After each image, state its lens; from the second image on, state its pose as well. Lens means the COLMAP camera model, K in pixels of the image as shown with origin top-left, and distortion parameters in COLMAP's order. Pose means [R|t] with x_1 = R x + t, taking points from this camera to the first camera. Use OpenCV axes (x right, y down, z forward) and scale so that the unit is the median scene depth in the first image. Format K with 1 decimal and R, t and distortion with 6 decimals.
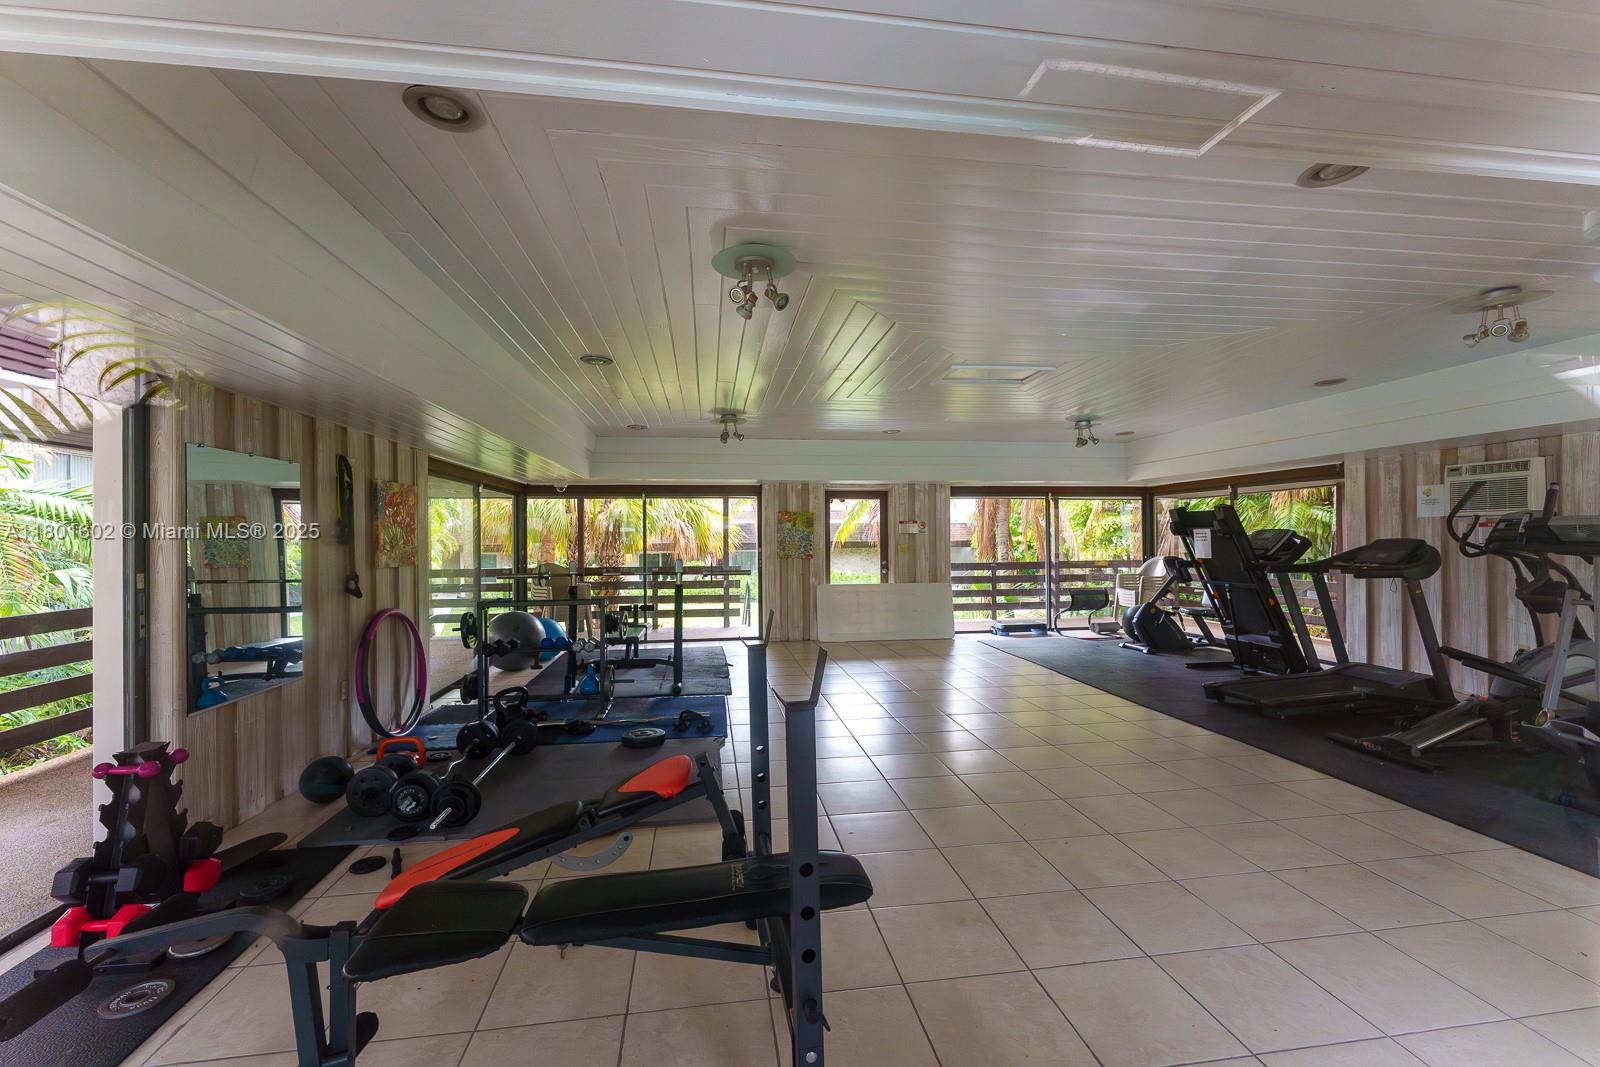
lens RADIAL K [[656.7, 0, 797.6], [0, 656.7, 532.4], [0, 0, 1]] dist [-0.007247, 0.000779]
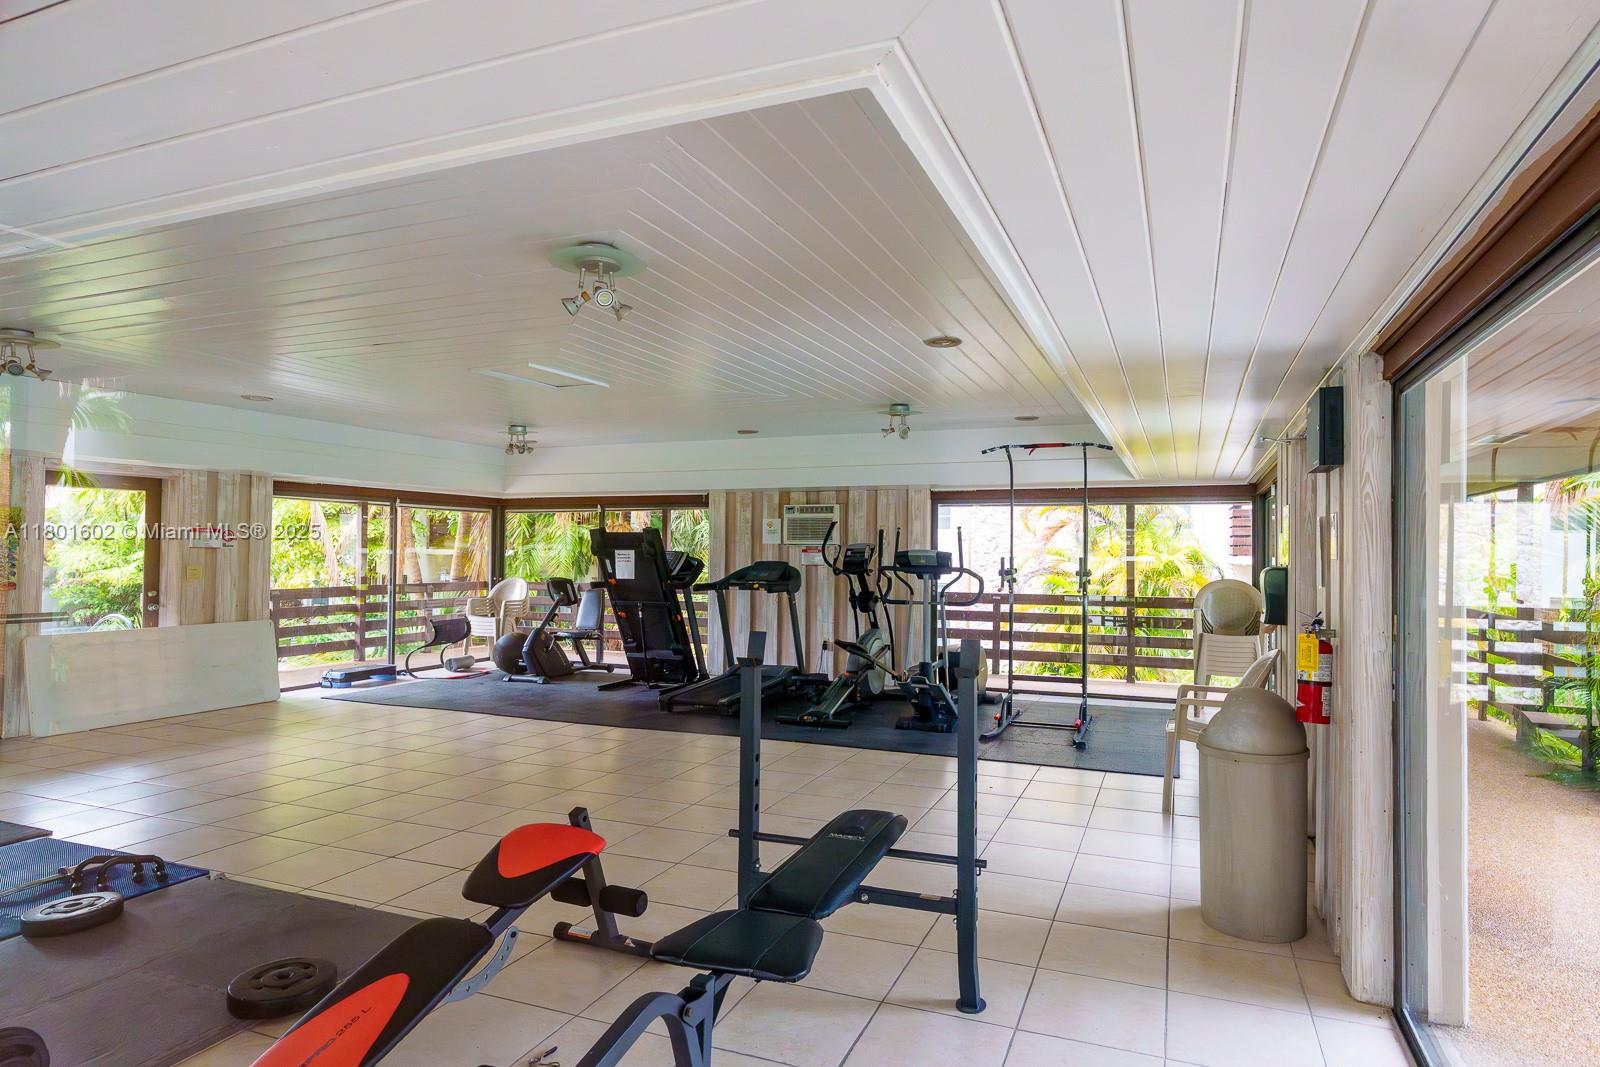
lens RADIAL K [[910.3, 0, 802.1], [0, 910.3, 540.8], [0, 0, 1]] dist [0.000053, -0.000085]
pose [[0.498991, 0.020899, 0.866355, -0.469236], [-0.018567, 0.999738, -0.013423, -0.006102], [-0.866408, -0.009388, 0.499248, 0.057182]]
